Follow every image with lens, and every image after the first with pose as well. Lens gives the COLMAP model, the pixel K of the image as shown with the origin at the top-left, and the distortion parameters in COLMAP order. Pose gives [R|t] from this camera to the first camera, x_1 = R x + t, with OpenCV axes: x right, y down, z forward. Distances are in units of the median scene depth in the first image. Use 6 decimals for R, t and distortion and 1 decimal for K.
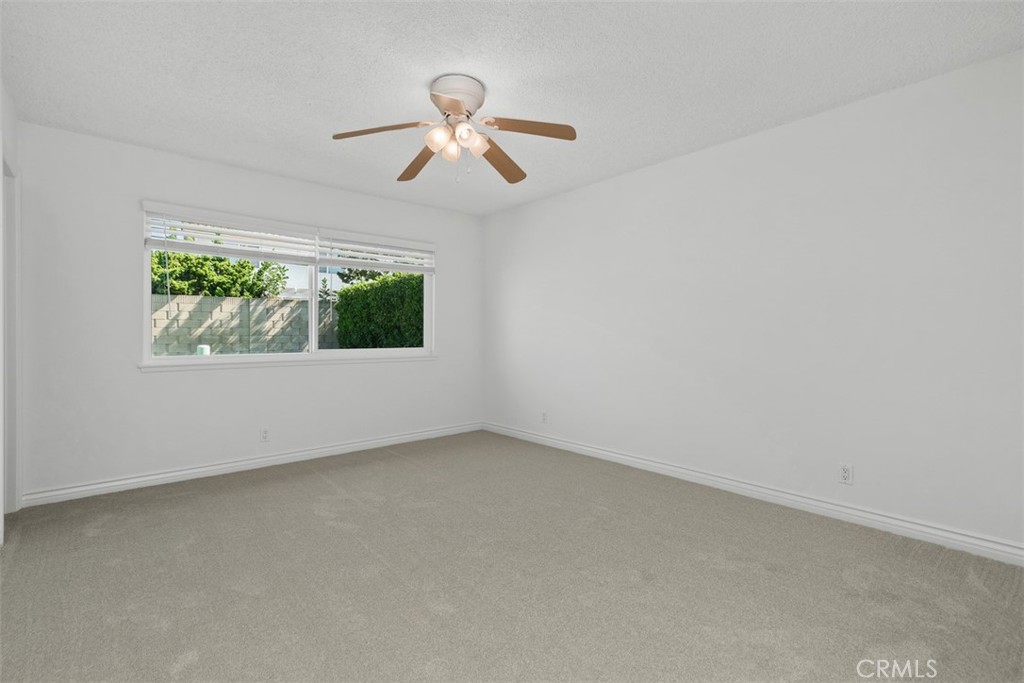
lens RADIAL K [[462.4, 0, 511.5], [0, 462.4, 335.7], [0, 0, 1]] dist [0.005132, -0.001466]
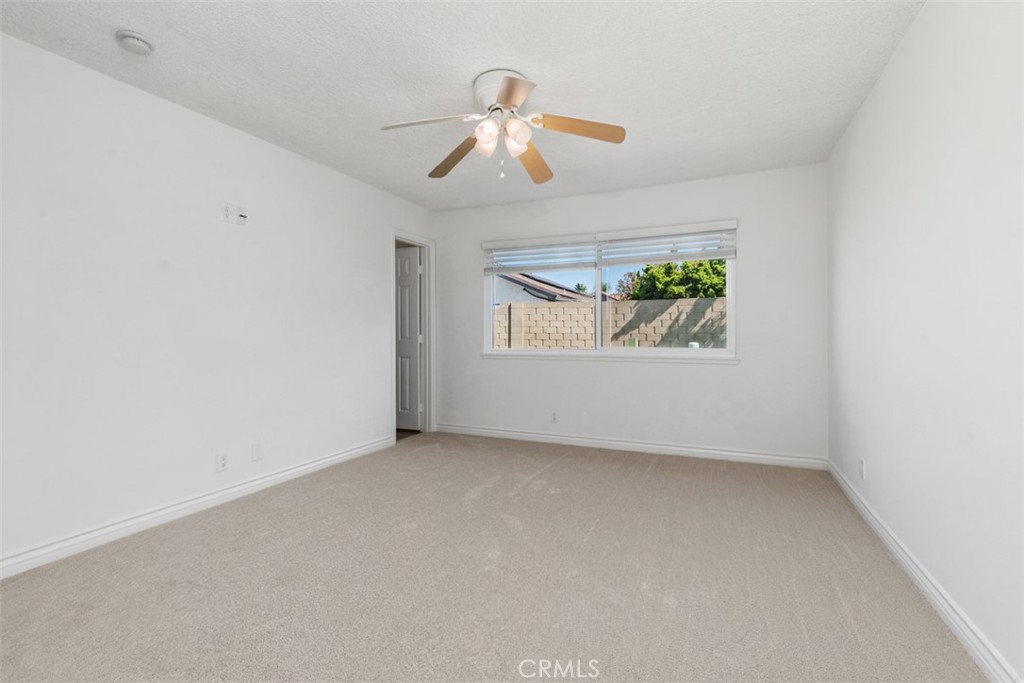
lens RADIAL K [[462.4, 0, 510.6], [0, 462.4, 335.6], [0, 0, 1]] dist [0.005132, -0.001466]
pose [[0.437545, 0.005466, -0.899180, 0.140520], [-0.002501, 0.999985, 0.004861, 0.000122], [0.899193, 0.000122, 0.437552, 0.109389]]
